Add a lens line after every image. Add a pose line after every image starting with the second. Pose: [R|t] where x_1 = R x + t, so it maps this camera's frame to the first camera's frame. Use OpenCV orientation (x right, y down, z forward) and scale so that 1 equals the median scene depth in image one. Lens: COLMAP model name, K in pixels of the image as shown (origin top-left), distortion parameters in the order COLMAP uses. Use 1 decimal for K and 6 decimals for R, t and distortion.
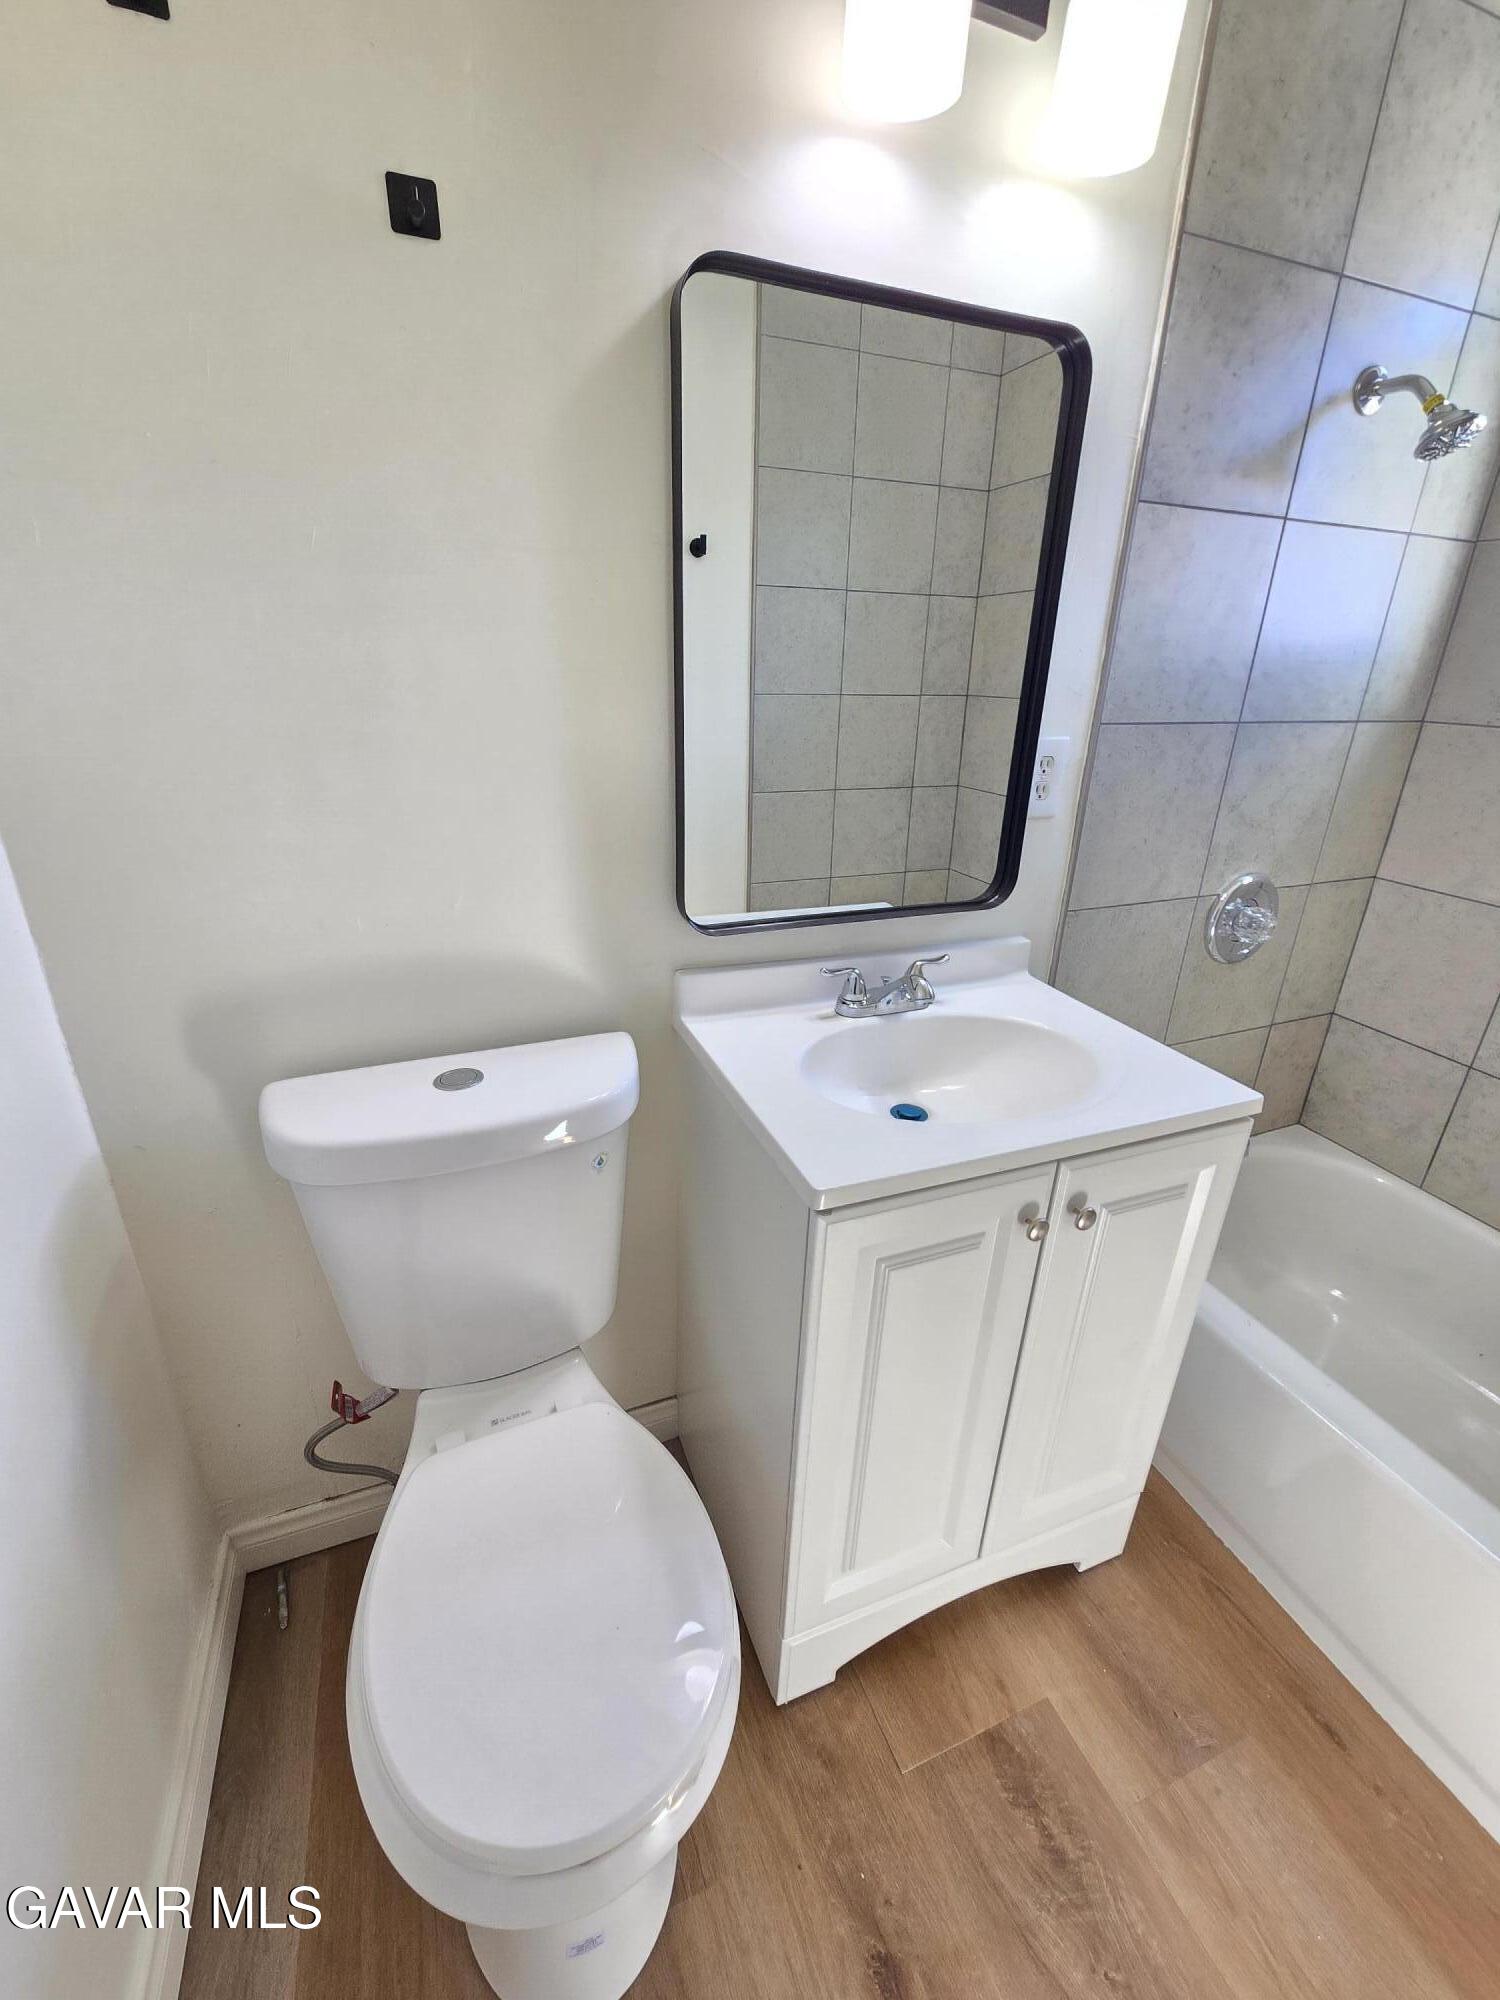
lens RADIAL K [[814.9, 0, 741.5], [0, 814.9, 1001.5], [0, 0, 1]] dist [-0.001635, -0.000376]
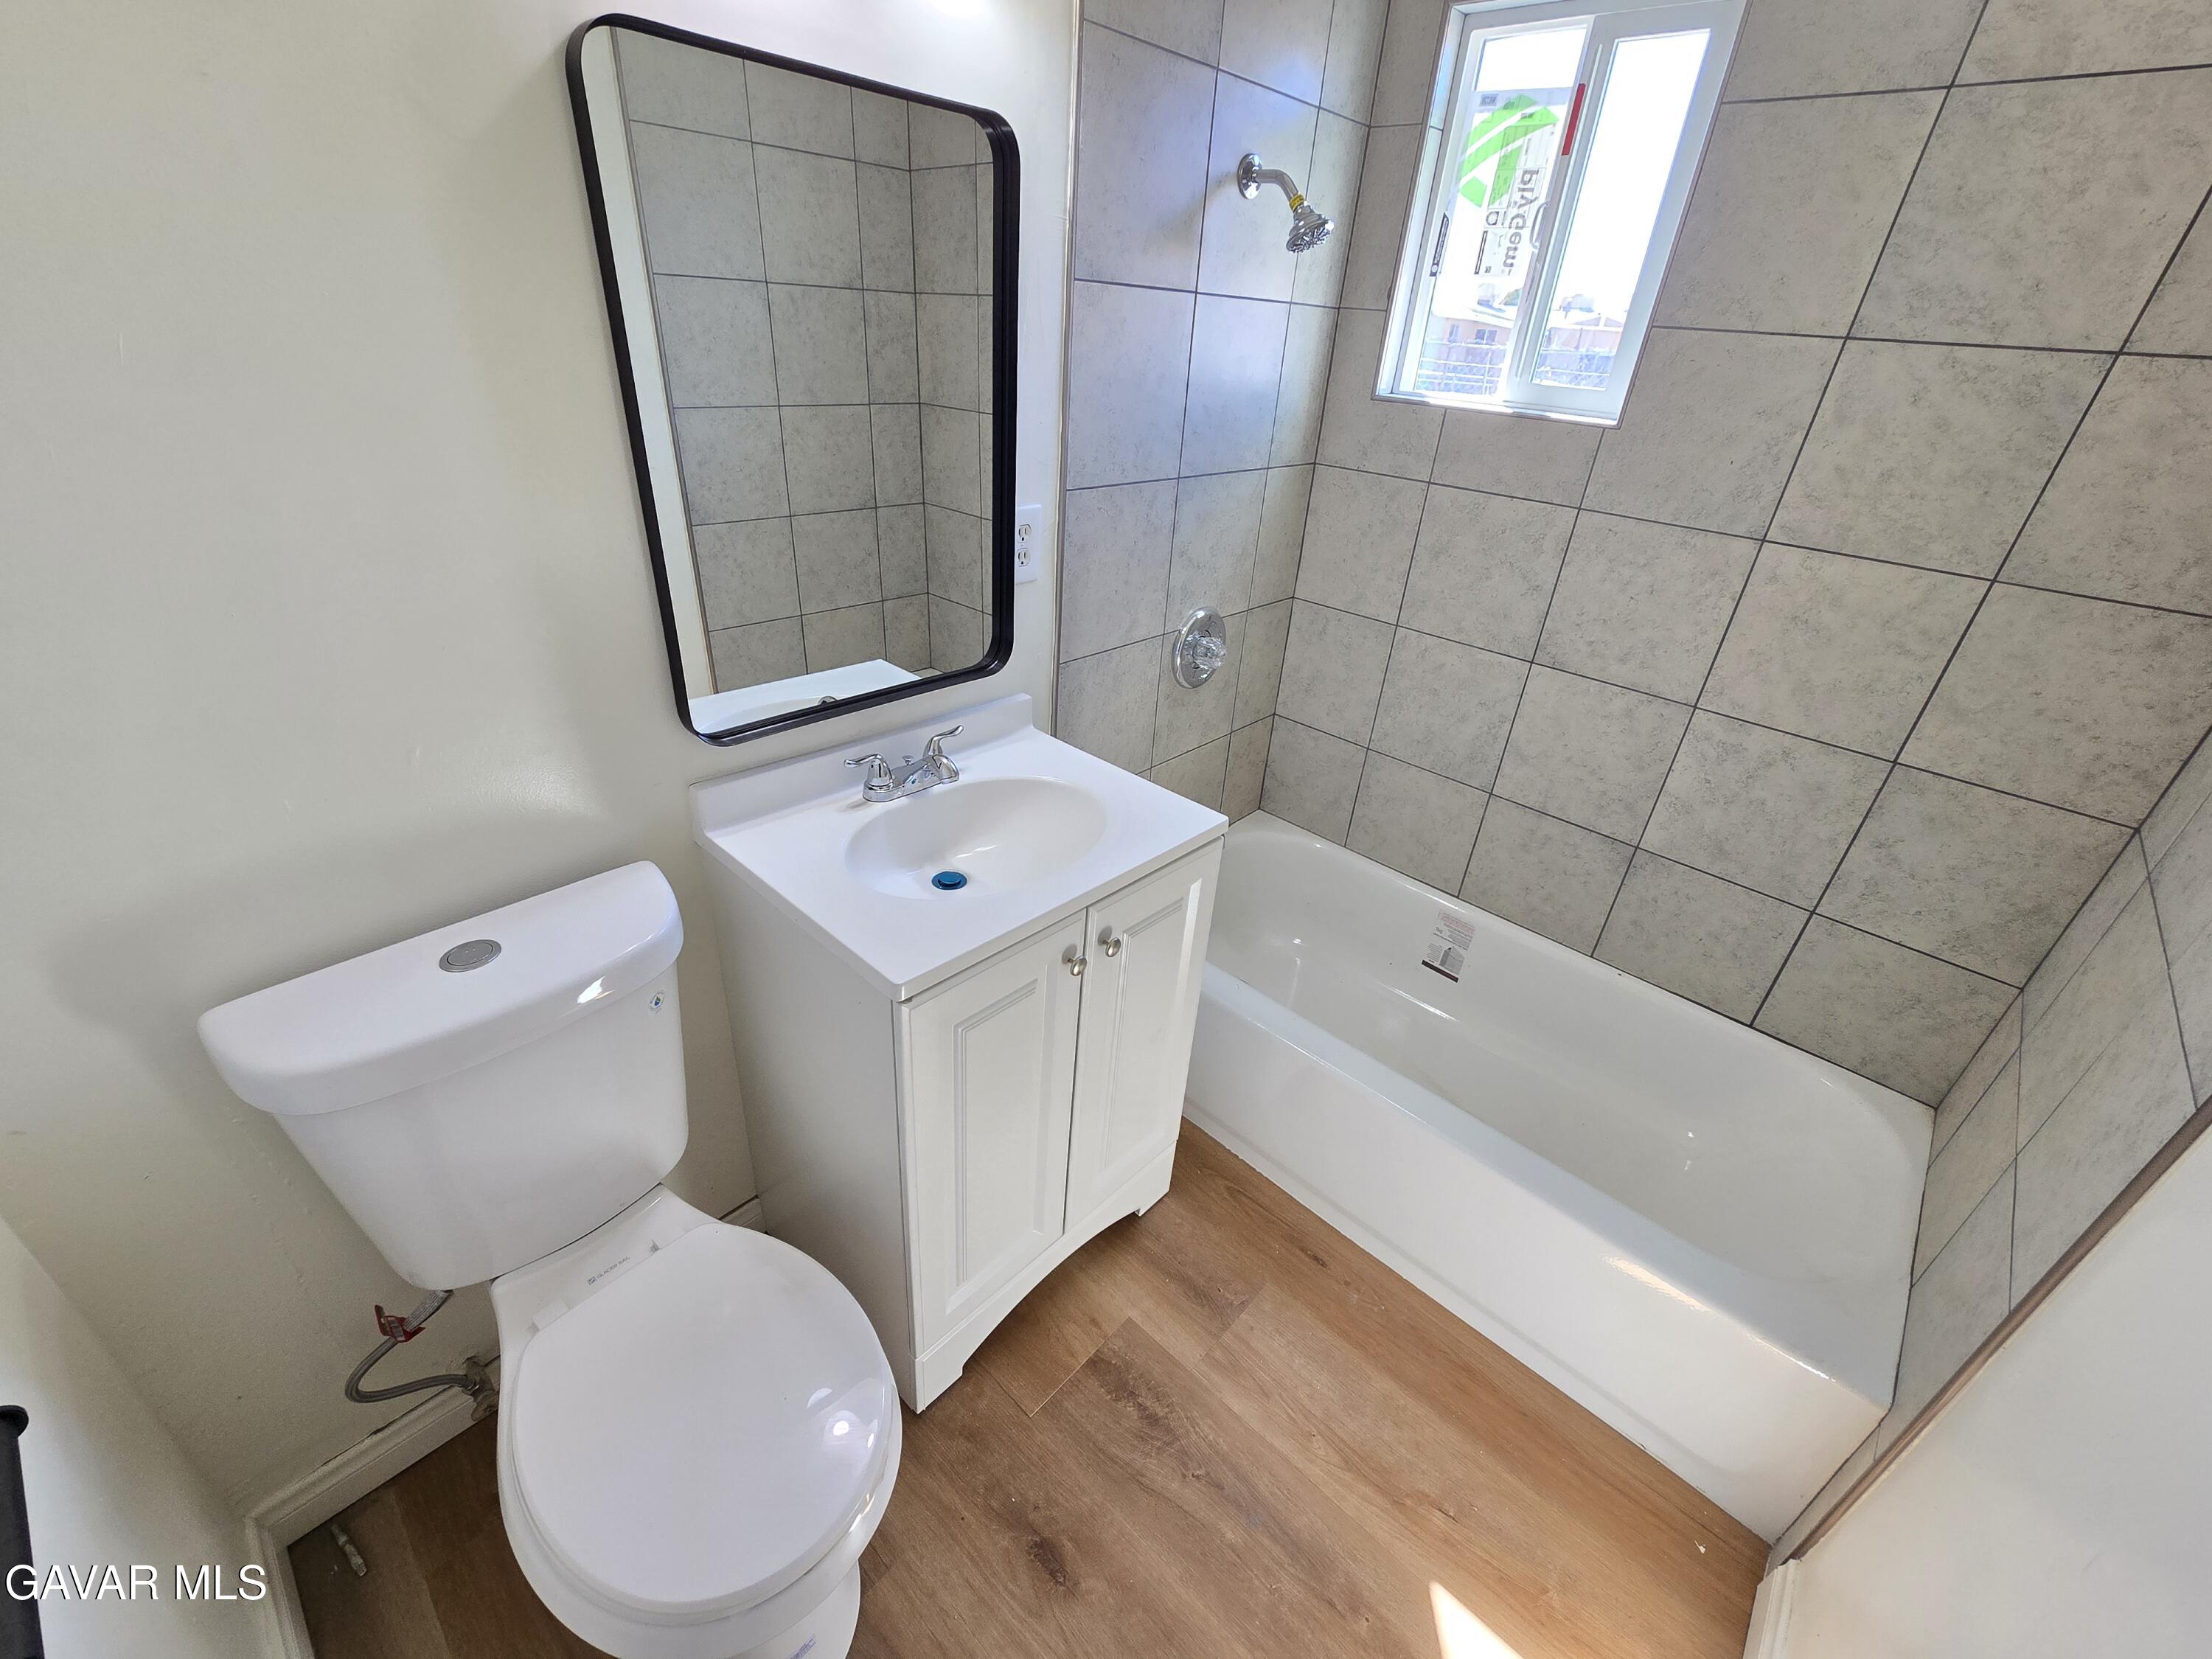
lens RADIAL K [[901.3, 0, 1092.1], [0, 901.3, 850.1], [0, 0, 1]] dist [-0.001635, -0.000376]
pose [[0.904707, -0.185708, 0.383428, -0.071107], [0.124048, 0.975826, 0.179933, -0.093031], [-0.407574, -0.115223, 0.905873, -0.141248]]
